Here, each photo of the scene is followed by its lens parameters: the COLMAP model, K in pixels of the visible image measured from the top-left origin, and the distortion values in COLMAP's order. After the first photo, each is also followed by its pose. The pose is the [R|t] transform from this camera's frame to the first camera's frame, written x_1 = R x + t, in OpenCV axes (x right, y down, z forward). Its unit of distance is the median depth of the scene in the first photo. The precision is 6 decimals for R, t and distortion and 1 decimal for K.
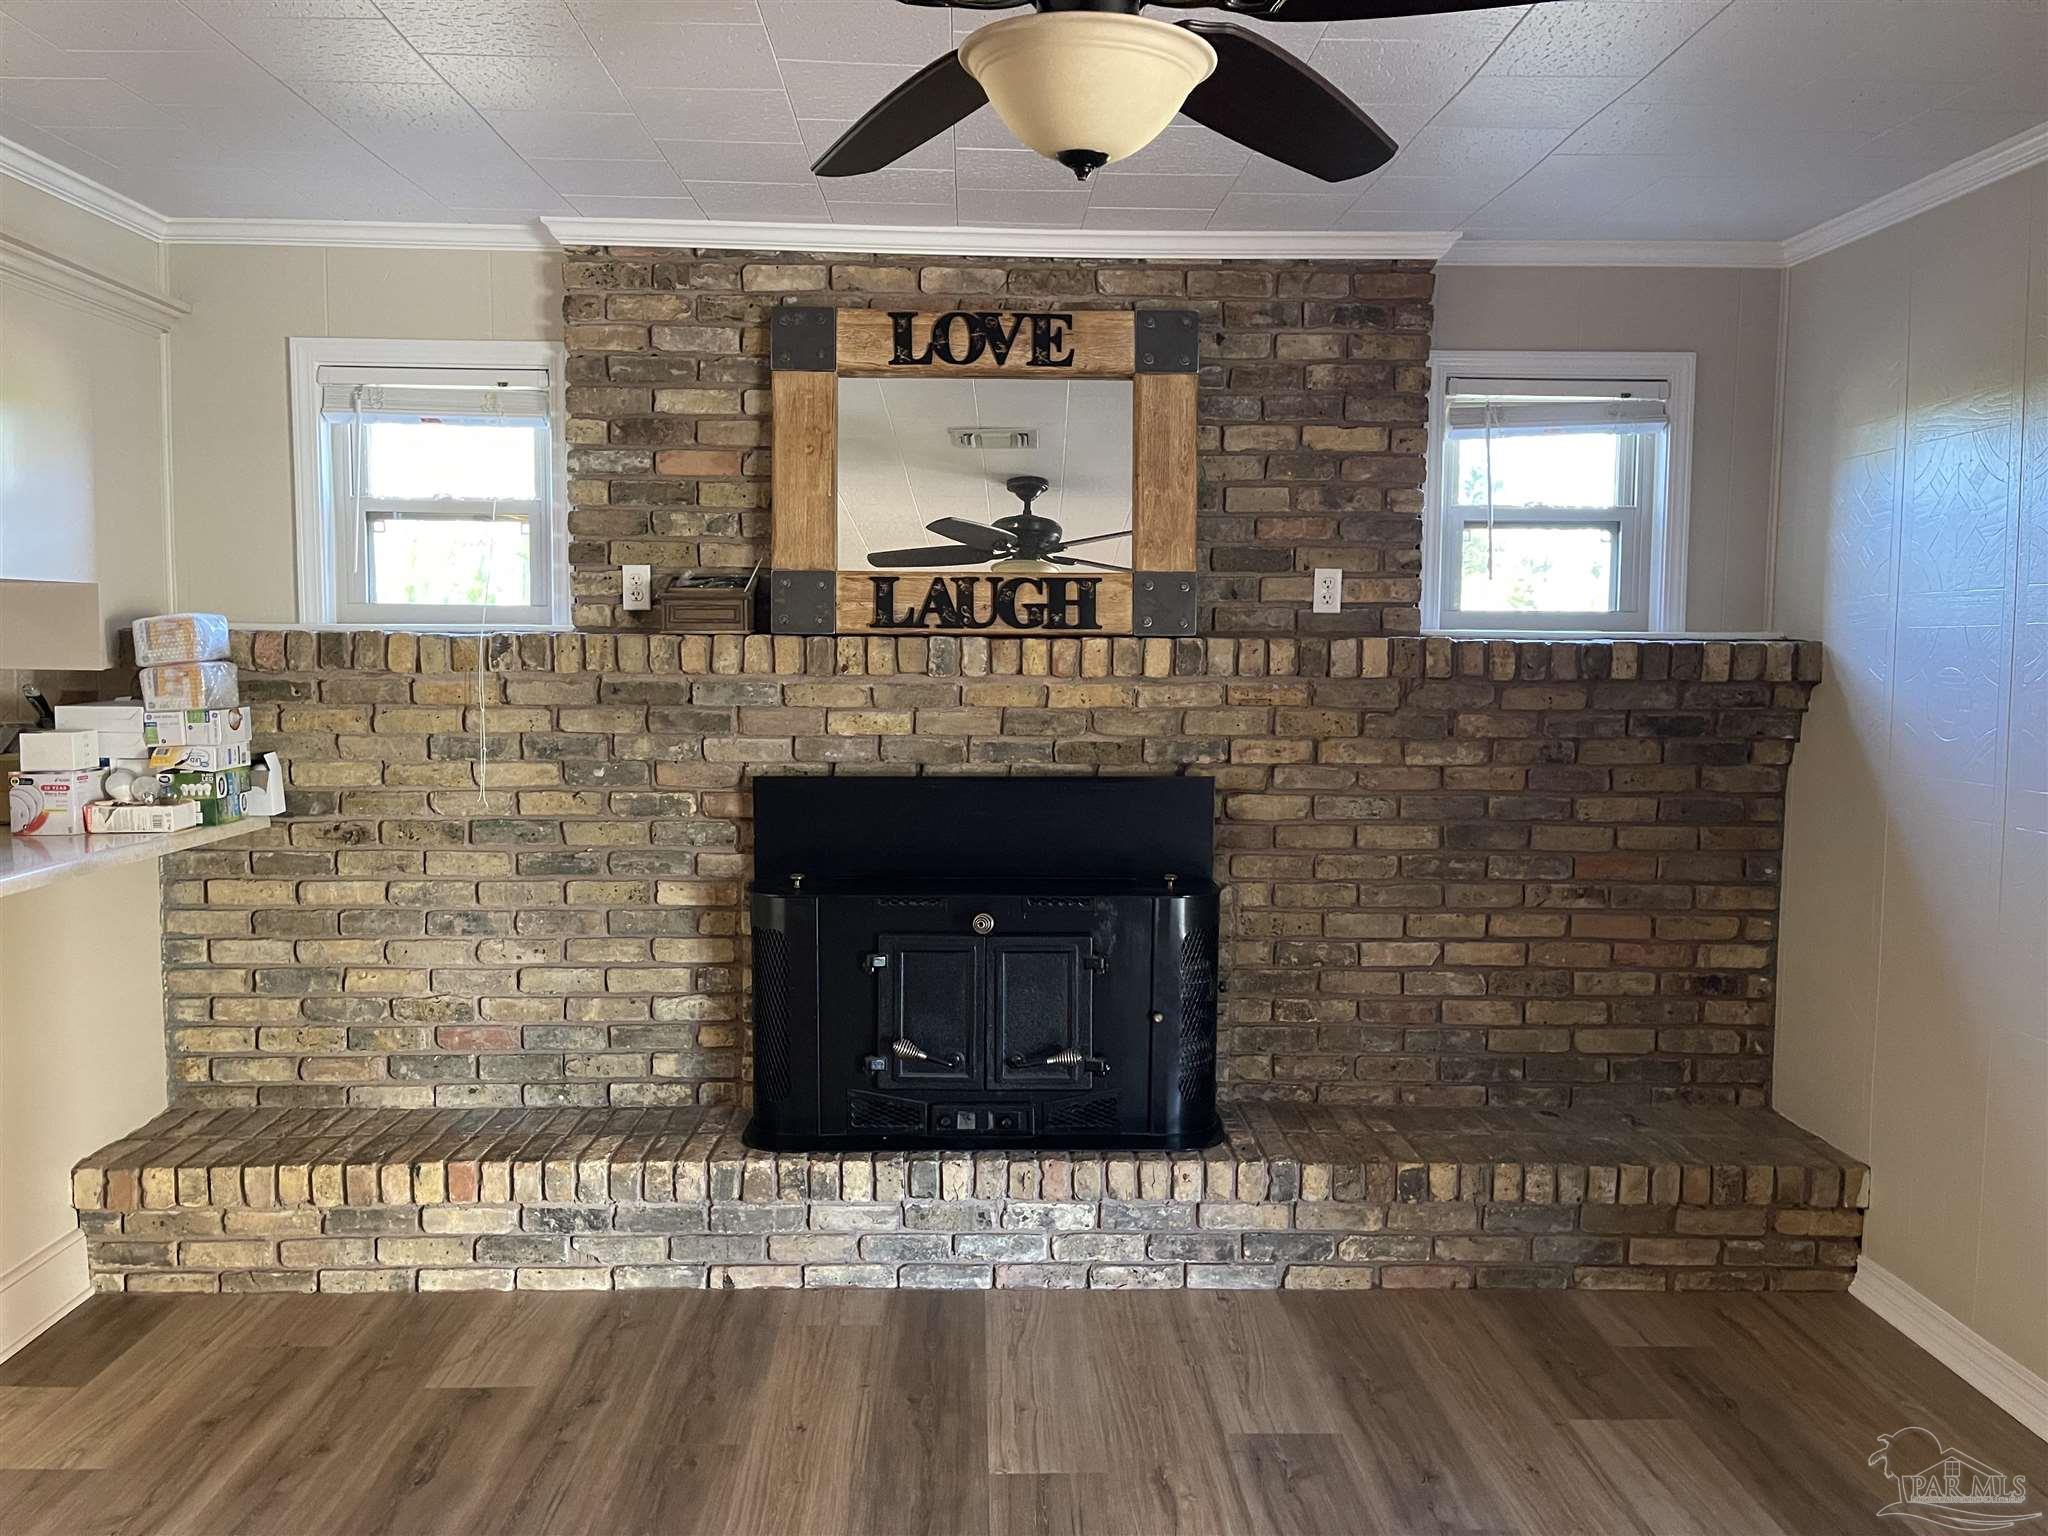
lens RADIAL K [[1541.3, 0, 1017.0], [0, 1541.3, 770.1], [0, 0, 1]] dist [0.064143, -0.053994]
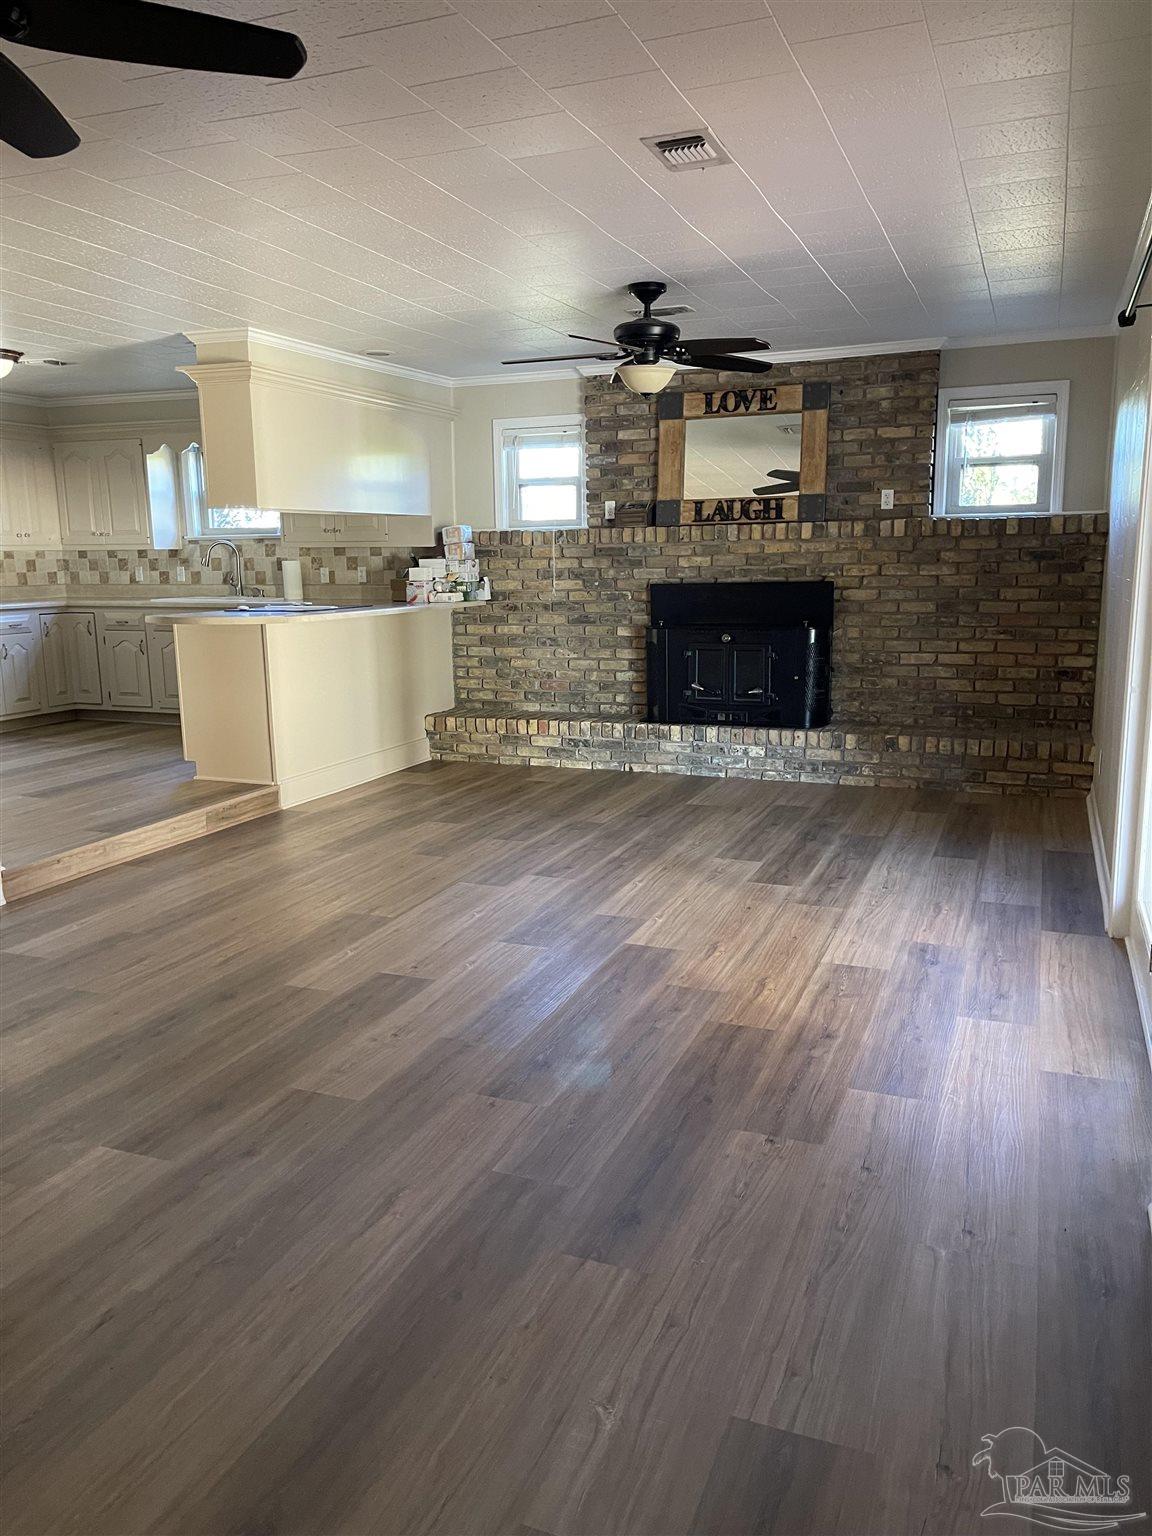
lens RADIAL K [[1156.0, 0, 579.5], [0, 1156.0, 766.0], [0, 0, 1]] dist [0.064143, -0.053994]
pose [[0.918036, 0.050890, -0.393217, 0.493440], [-0.011007, 0.994618, 0.103025, 0.109001], [0.396343, -0.090253, 0.913656, -0.830201]]
